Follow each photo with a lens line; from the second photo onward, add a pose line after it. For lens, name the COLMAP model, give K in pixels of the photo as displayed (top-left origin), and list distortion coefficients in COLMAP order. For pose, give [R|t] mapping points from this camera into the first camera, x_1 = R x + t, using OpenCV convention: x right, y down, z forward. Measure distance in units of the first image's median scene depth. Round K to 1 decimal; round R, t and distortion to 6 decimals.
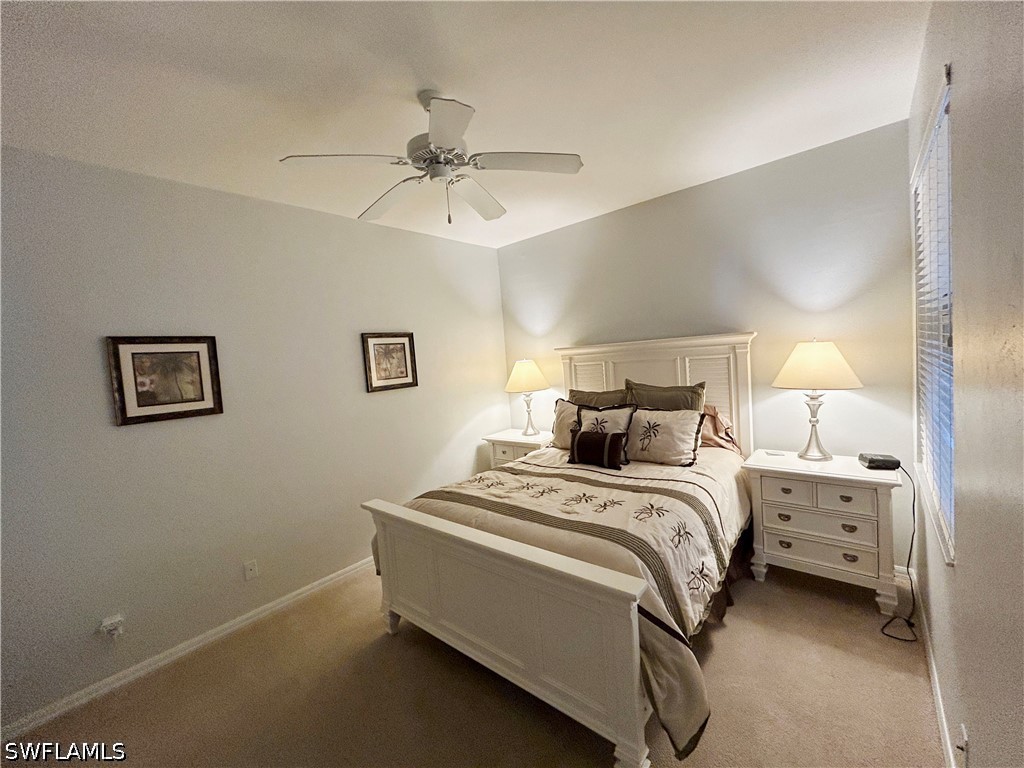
lens RADIAL K [[410.3, 0, 510.5], [0, 410.3, 382.6], [0, 0, 1]] dist [0.000494, 0.000033]
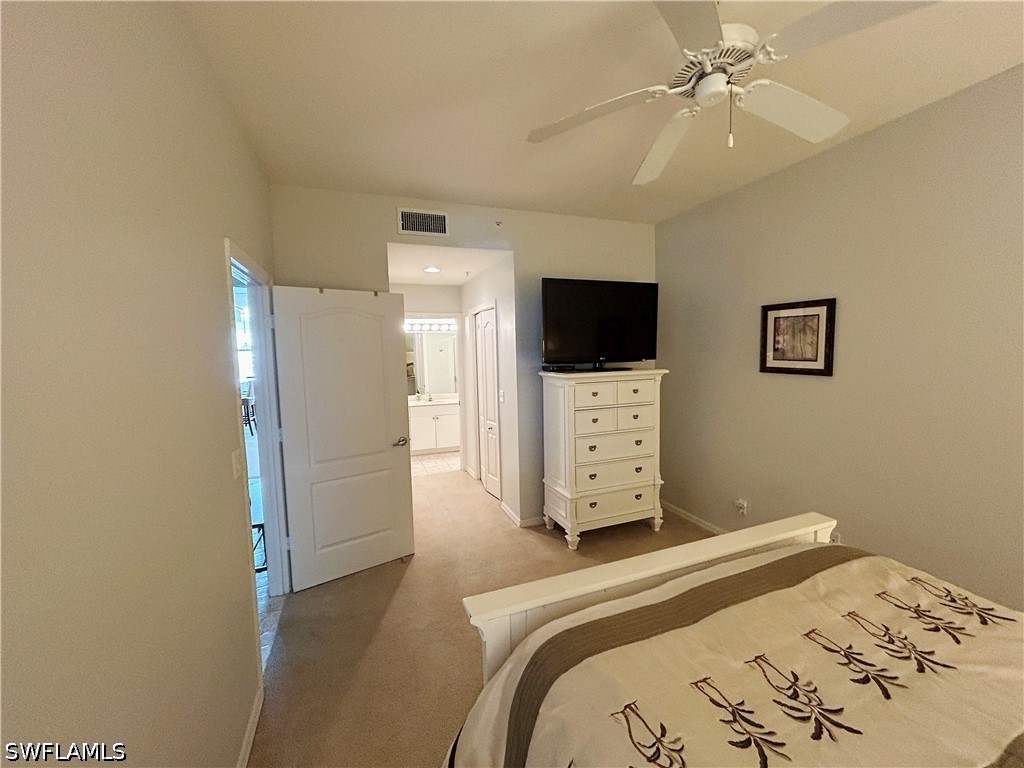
lens RADIAL K [[410.3, 0, 511.6], [0, 410.3, 382.1], [0, 0, 1]] dist [0.000494, 0.000033]
pose [[-0.469464, 0.159999, -0.868334, 0.570112], [-0.001501, 0.983299, 0.181994, -0.099397], [0.882950, 0.086743, -0.461383, 0.838258]]
